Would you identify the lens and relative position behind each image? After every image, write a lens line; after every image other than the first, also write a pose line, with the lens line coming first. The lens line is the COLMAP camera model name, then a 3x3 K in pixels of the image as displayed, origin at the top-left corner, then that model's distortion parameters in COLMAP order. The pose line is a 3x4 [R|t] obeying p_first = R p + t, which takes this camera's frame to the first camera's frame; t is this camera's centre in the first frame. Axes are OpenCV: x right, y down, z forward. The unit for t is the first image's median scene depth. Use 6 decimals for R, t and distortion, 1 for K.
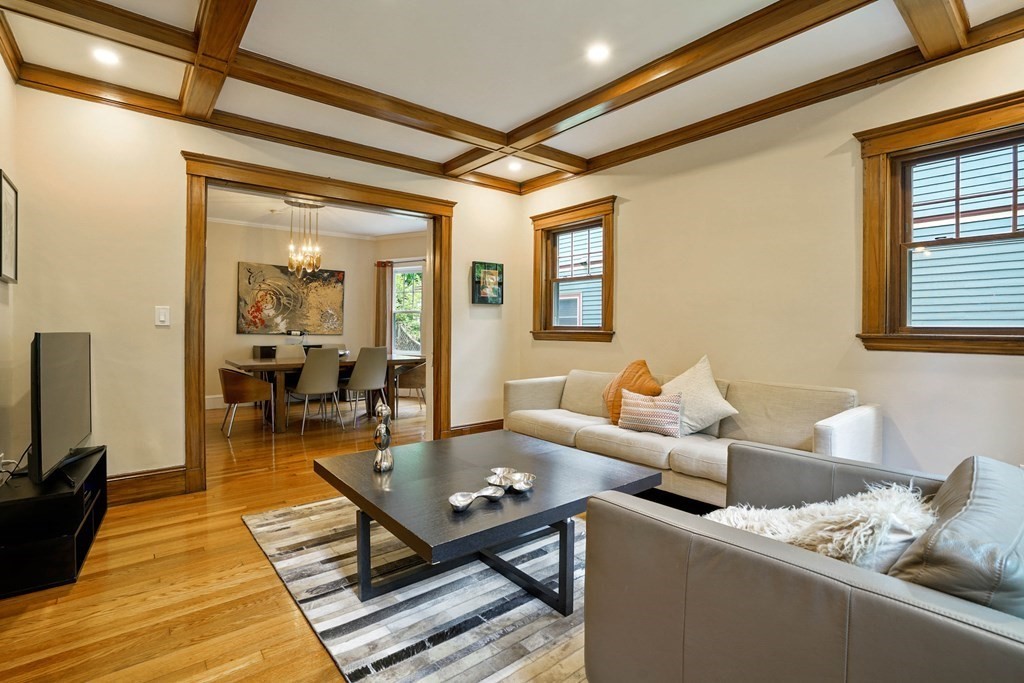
lens RADIAL K [[477.2, 0, 504.8], [0, 477.2, 335.6], [0, 0, 1]] dist [-0.033121, 0.004322]
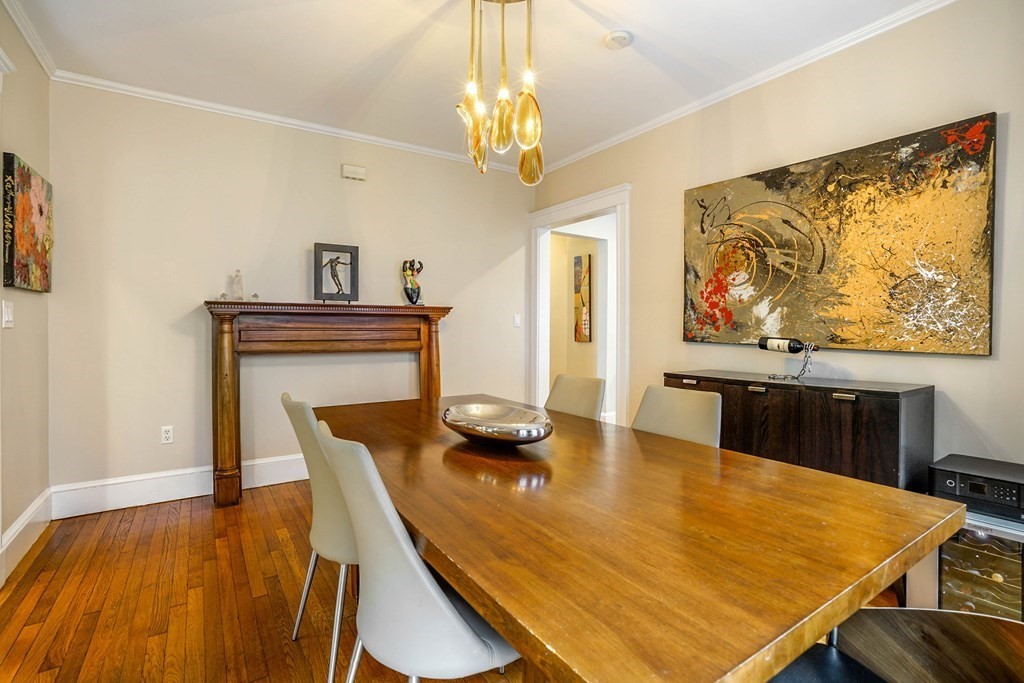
lens RADIAL K [[477.2, 0, 512.5], [0, 477.2, 333.4], [0, 0, 1]] dist [-0.033121, 0.004322]
pose [[-0.102687, 0.007851, -0.994683, -0.064694], [-0.021159, 0.999725, 0.010075, -0.012950], [0.994489, 0.022081, -0.102493, 0.836751]]
